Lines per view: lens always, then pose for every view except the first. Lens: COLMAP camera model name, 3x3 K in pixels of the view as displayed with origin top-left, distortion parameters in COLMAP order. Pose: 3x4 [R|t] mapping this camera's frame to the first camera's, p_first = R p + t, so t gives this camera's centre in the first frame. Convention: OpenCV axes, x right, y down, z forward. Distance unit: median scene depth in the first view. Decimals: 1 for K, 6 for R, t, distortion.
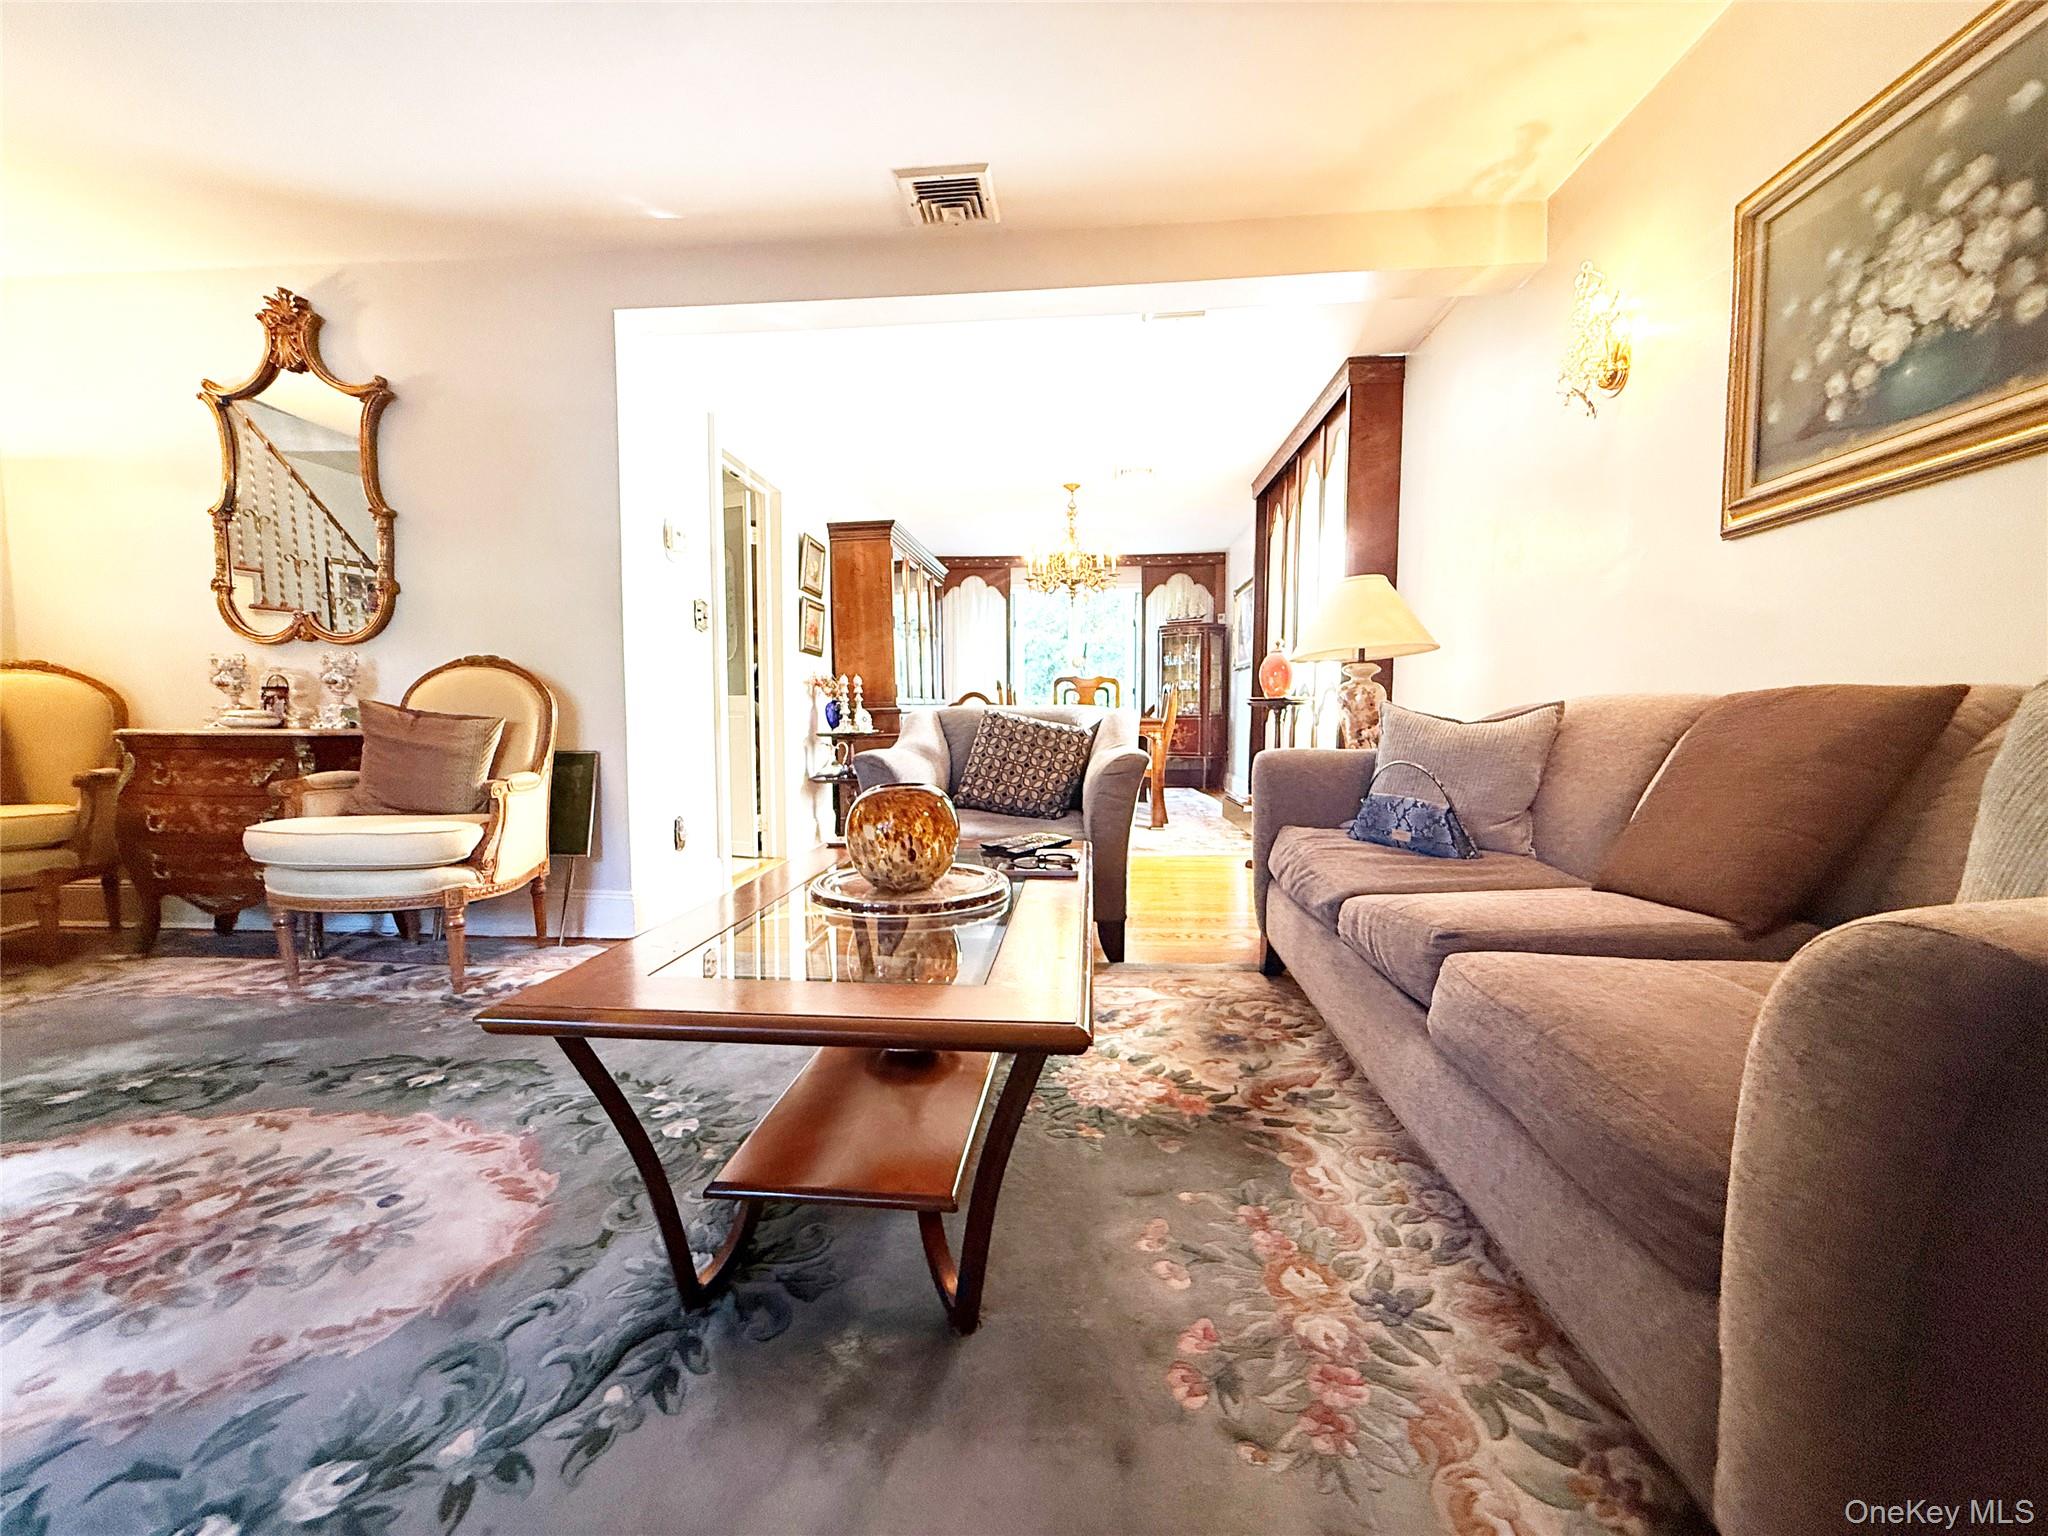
lens RADIAL K [[814.3, 0, 1023.3], [0, 814.3, 764.9], [0, 0, 1]] dist [-0.002421, 0.000228]
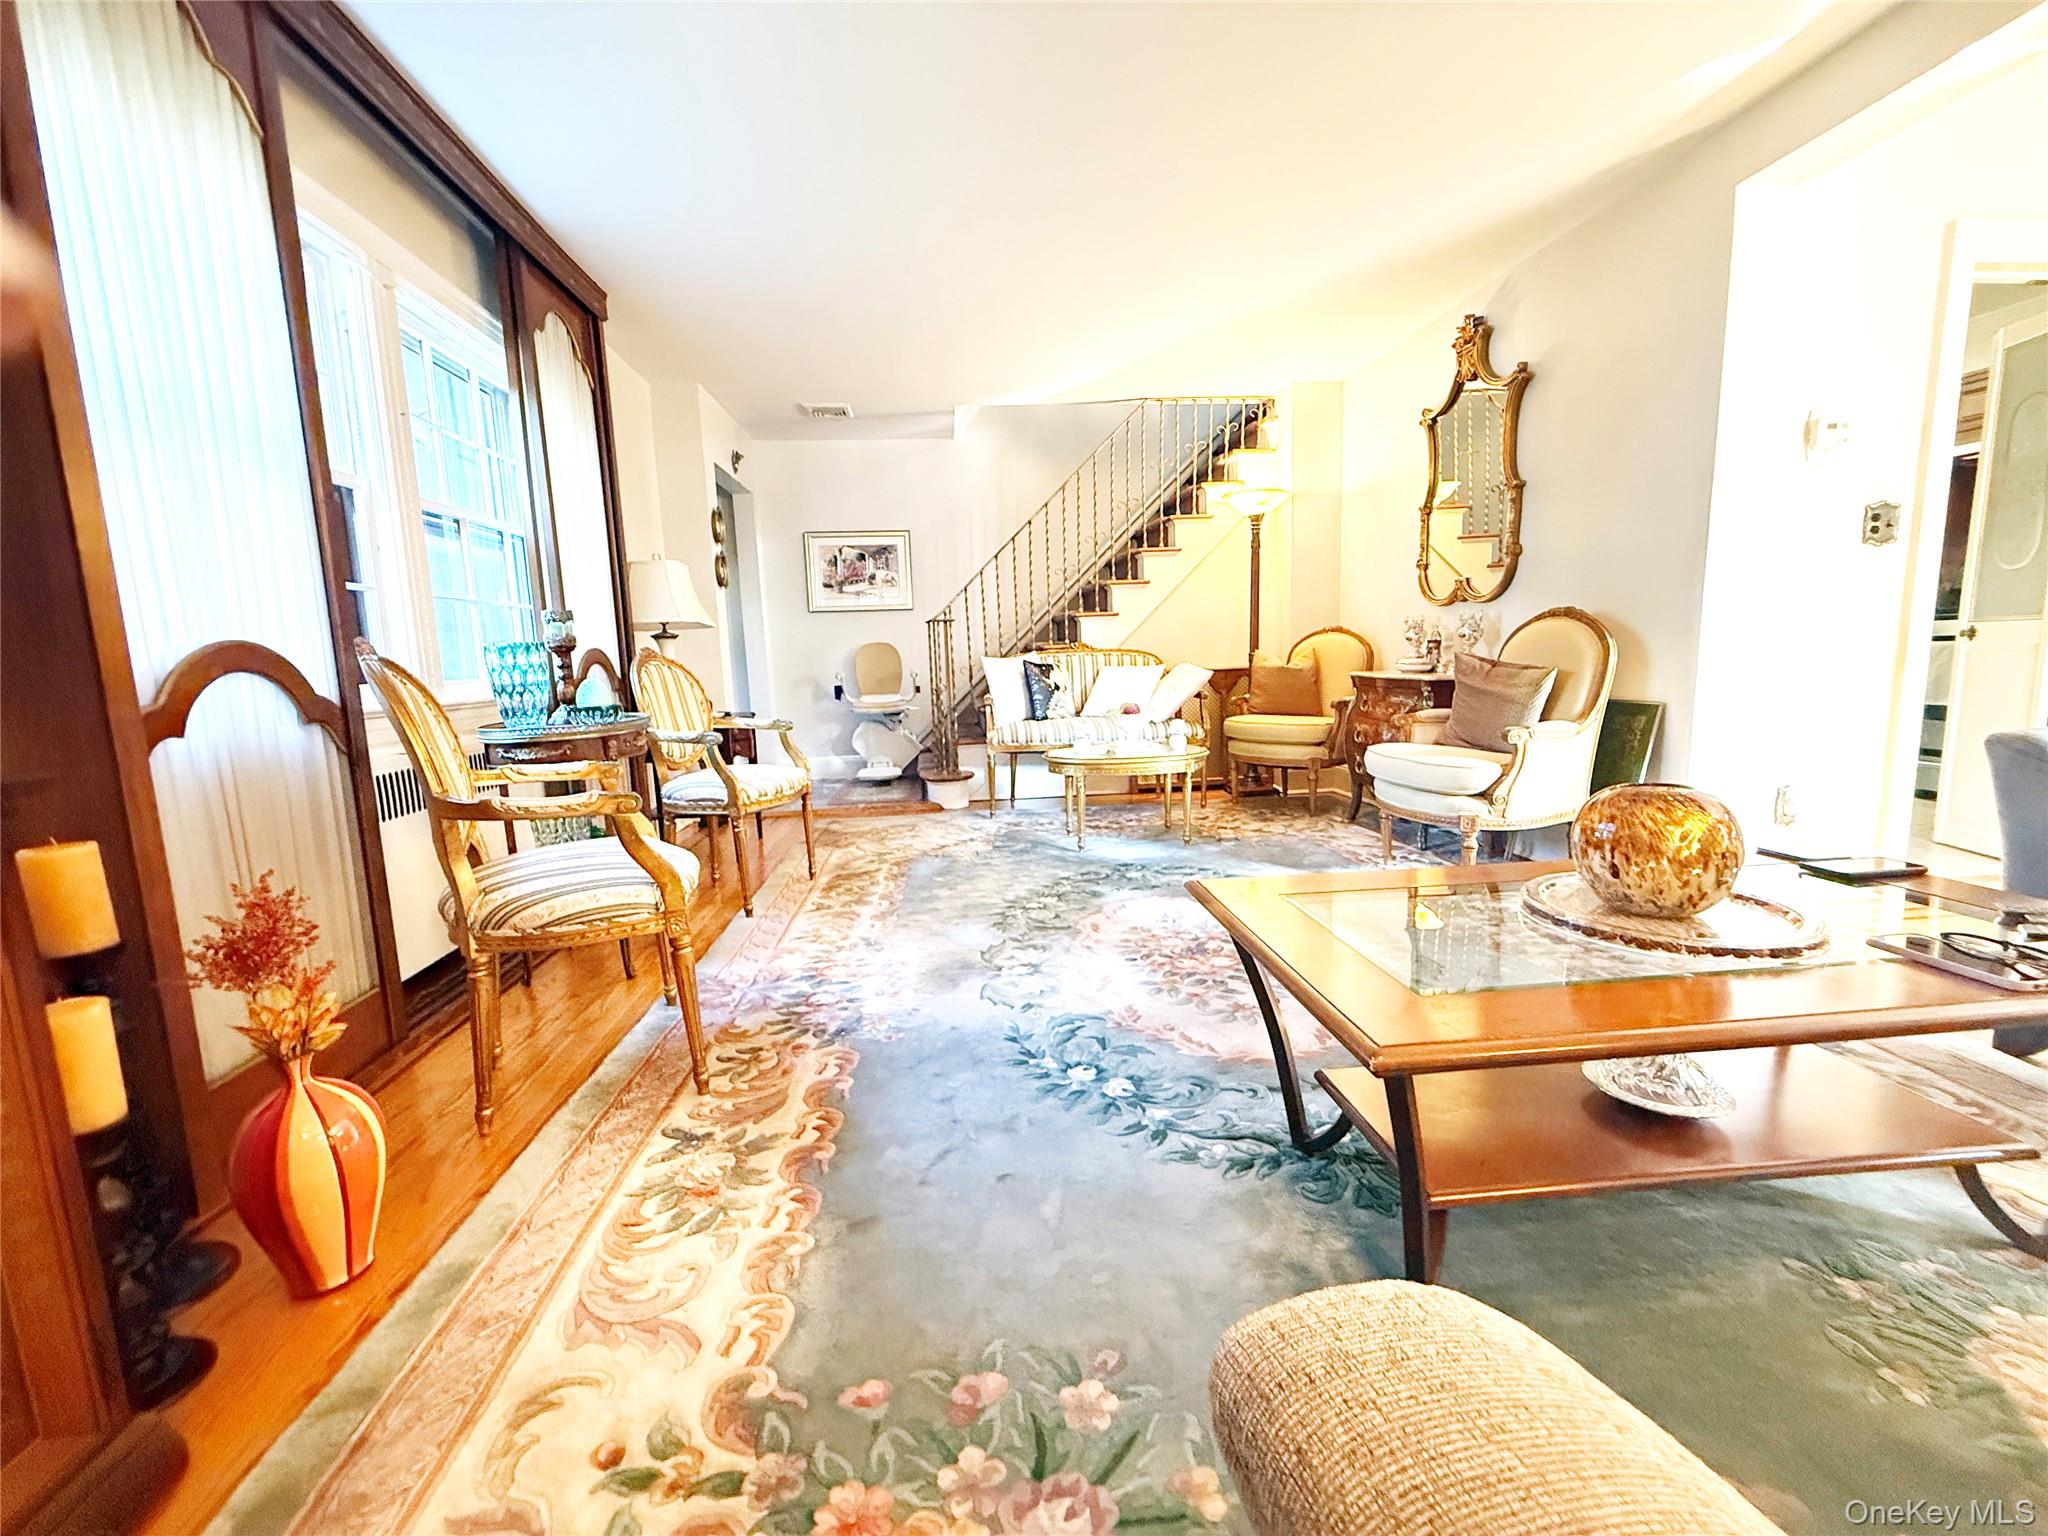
lens RADIAL K [[814.3, 0, 1021.7], [0, 814.3, 769.0], [0, 0, 1]] dist [-0.002421, 0.000228]
pose [[0.167314, 0.132673, -0.976936, 0.287478], [-0.026947, 0.991149, 0.129988, -0.043828], [0.985535, 0.004577, 0.169409, 0.124362]]
